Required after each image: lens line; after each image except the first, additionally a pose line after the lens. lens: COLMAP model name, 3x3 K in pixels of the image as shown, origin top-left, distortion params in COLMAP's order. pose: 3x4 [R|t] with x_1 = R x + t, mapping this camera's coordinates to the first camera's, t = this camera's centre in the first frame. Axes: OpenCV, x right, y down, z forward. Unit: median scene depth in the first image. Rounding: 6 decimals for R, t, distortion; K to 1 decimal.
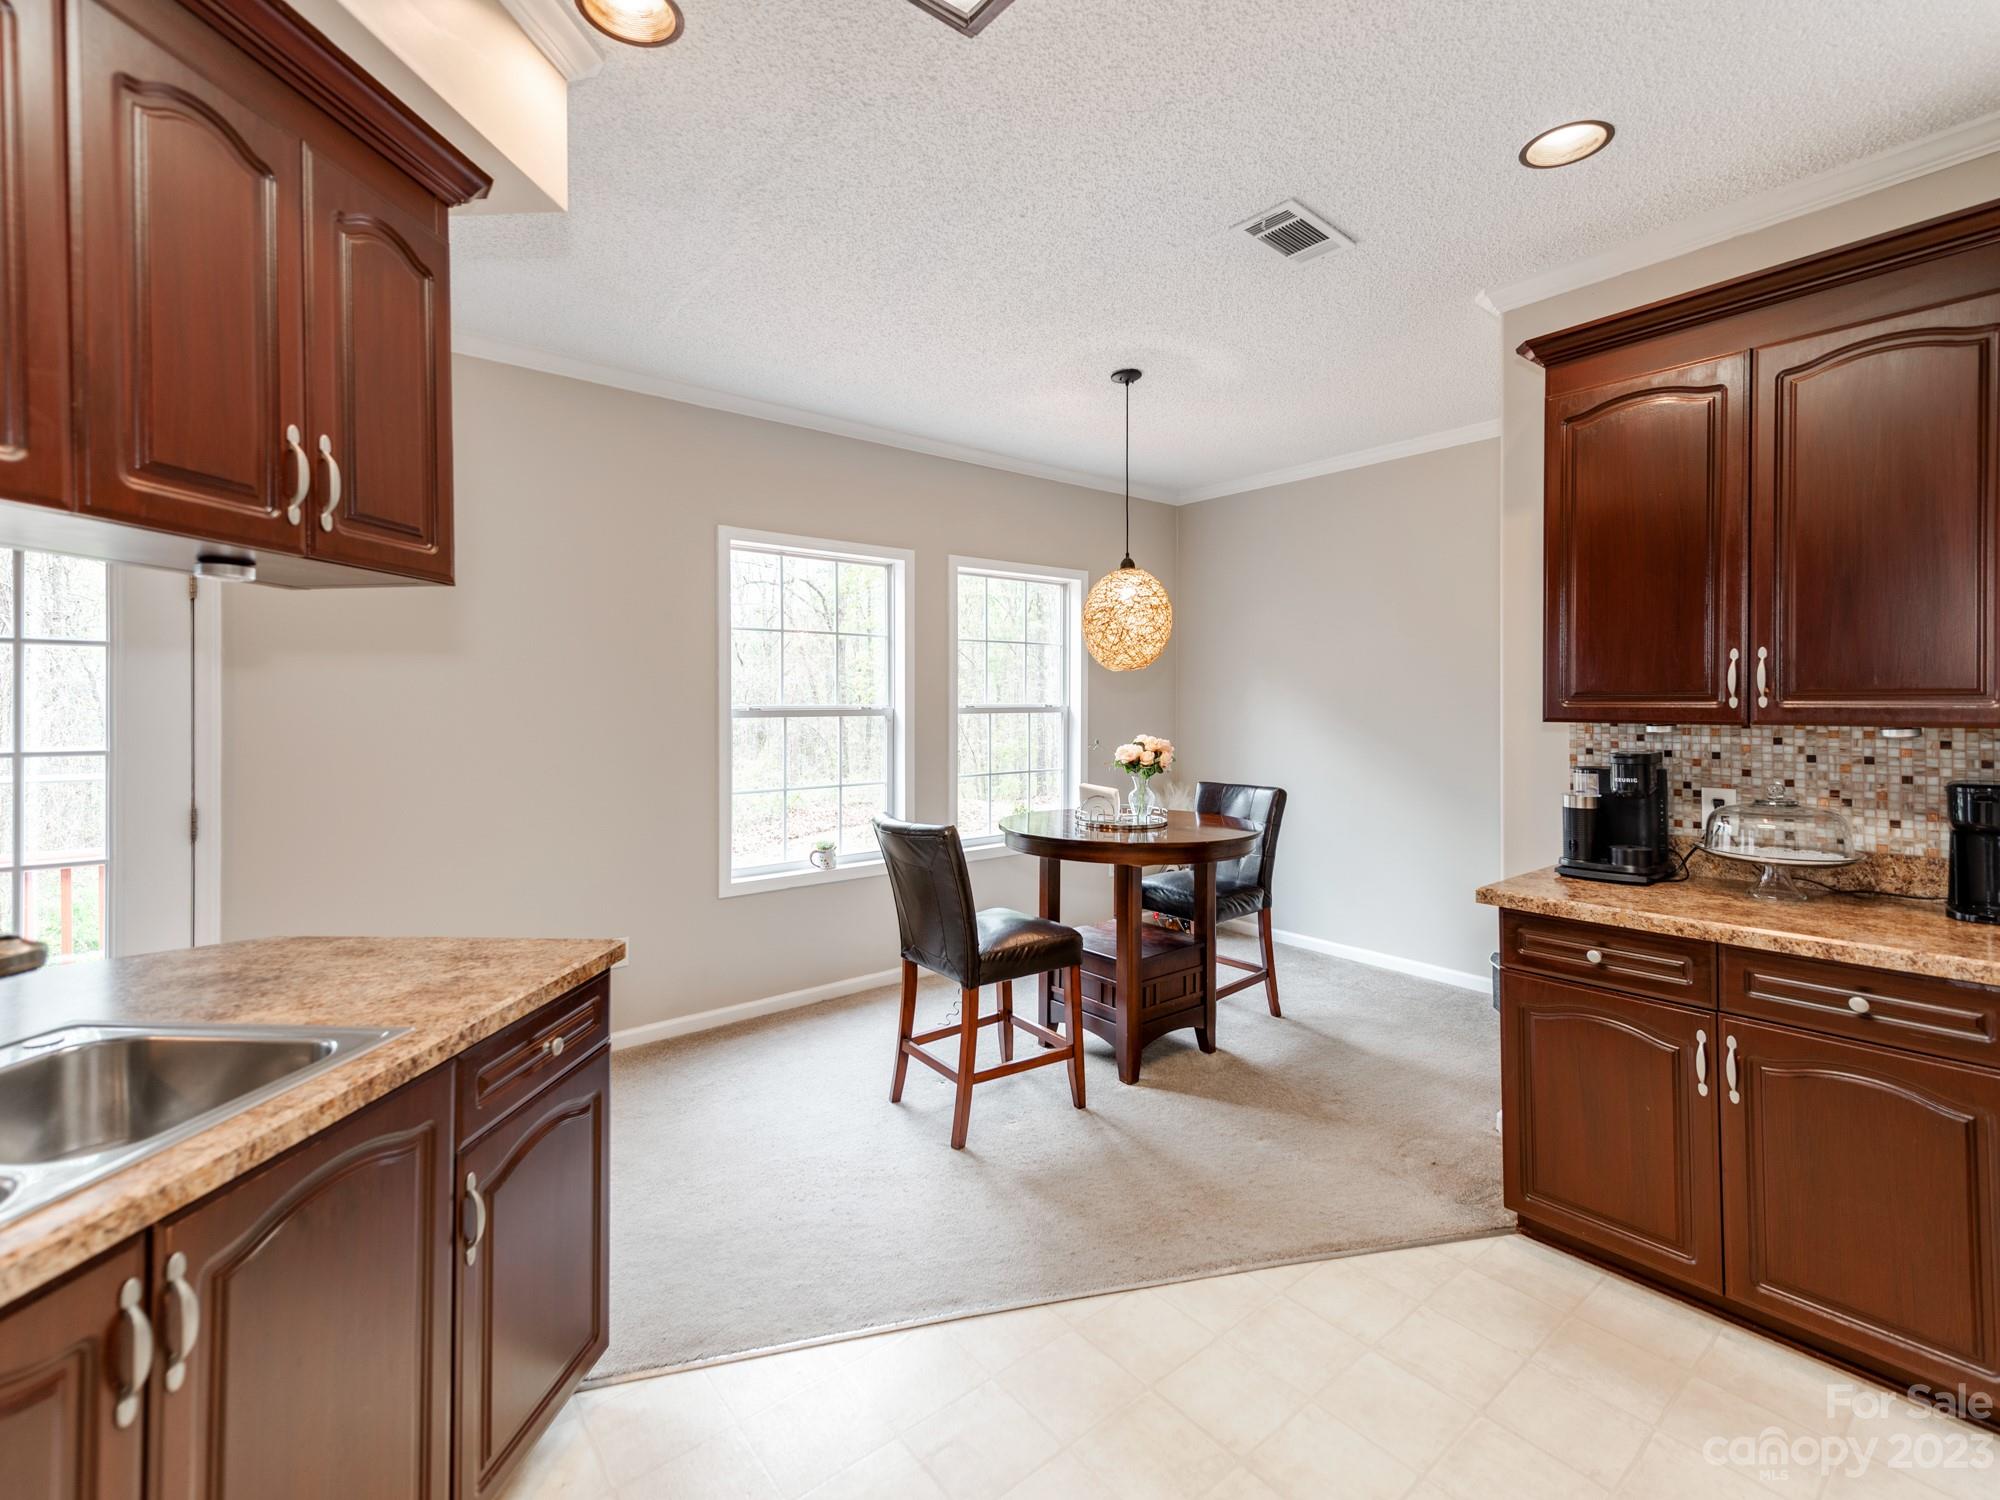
lens RADIAL K [[920.7, 0, 1004.8], [0, 920.7, 732.8], [0, 0, 1]] dist [0.014025, -0.001250]
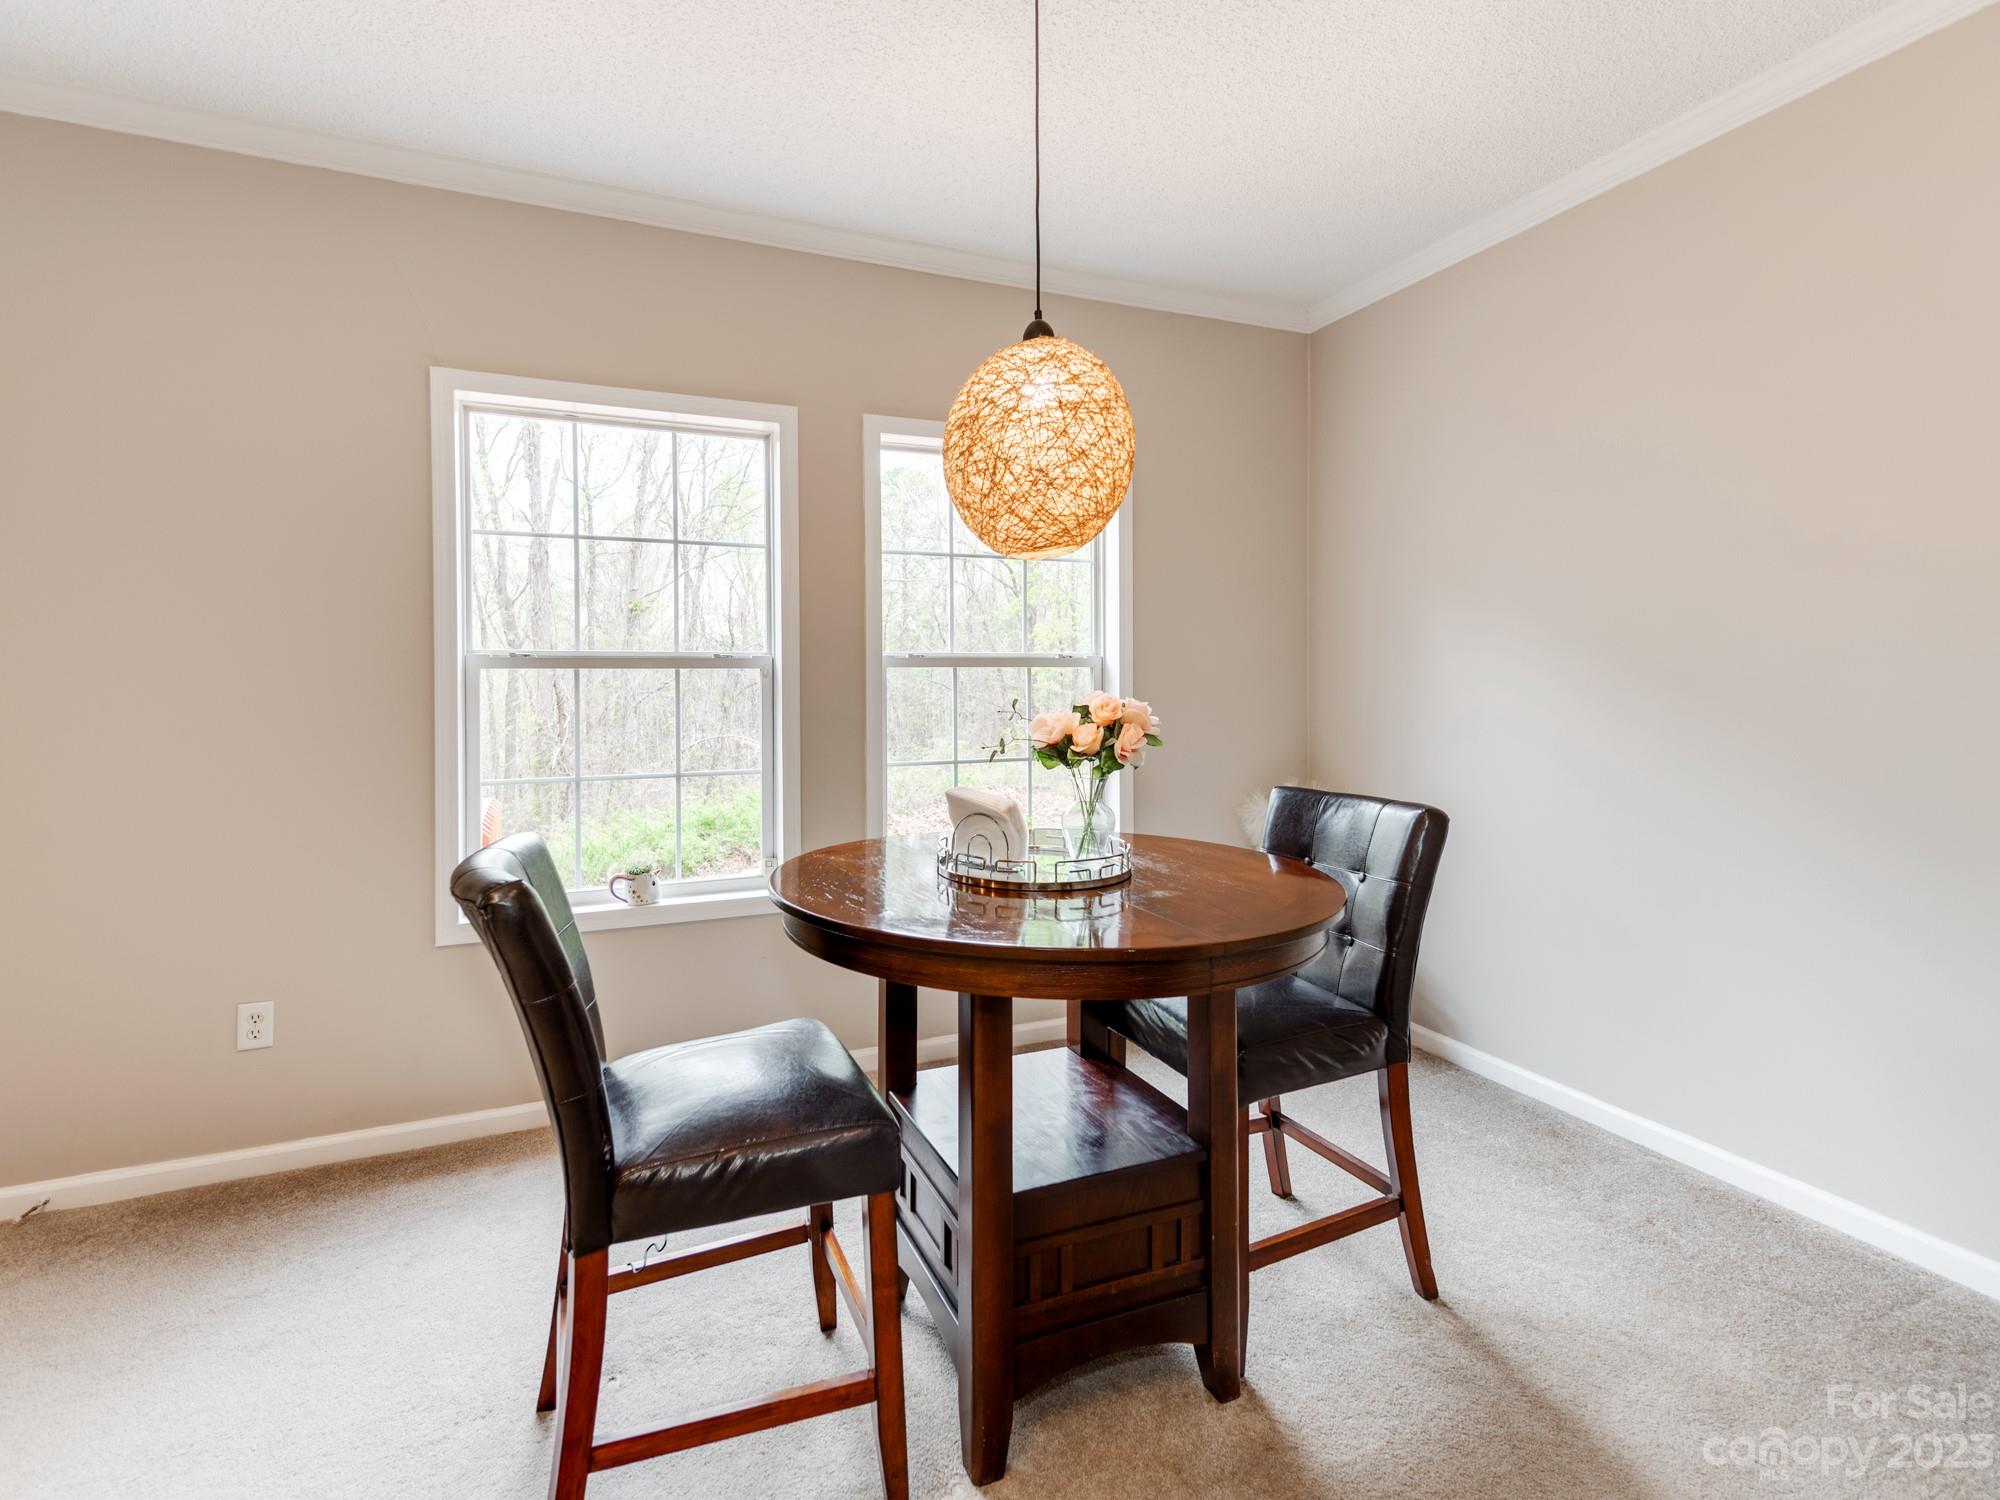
lens RADIAL K [[920.7, 0, 919.1], [0, 920.7, 702.1], [0, 0, 1]] dist [0.014025, -0.001250]
pose [[0.942541, 0.000022, -0.334090, 0.212302], [-0.003787, 0.999936, -0.010618, 0.013070], [0.334068, 0.011273, 0.942481, 0.474905]]
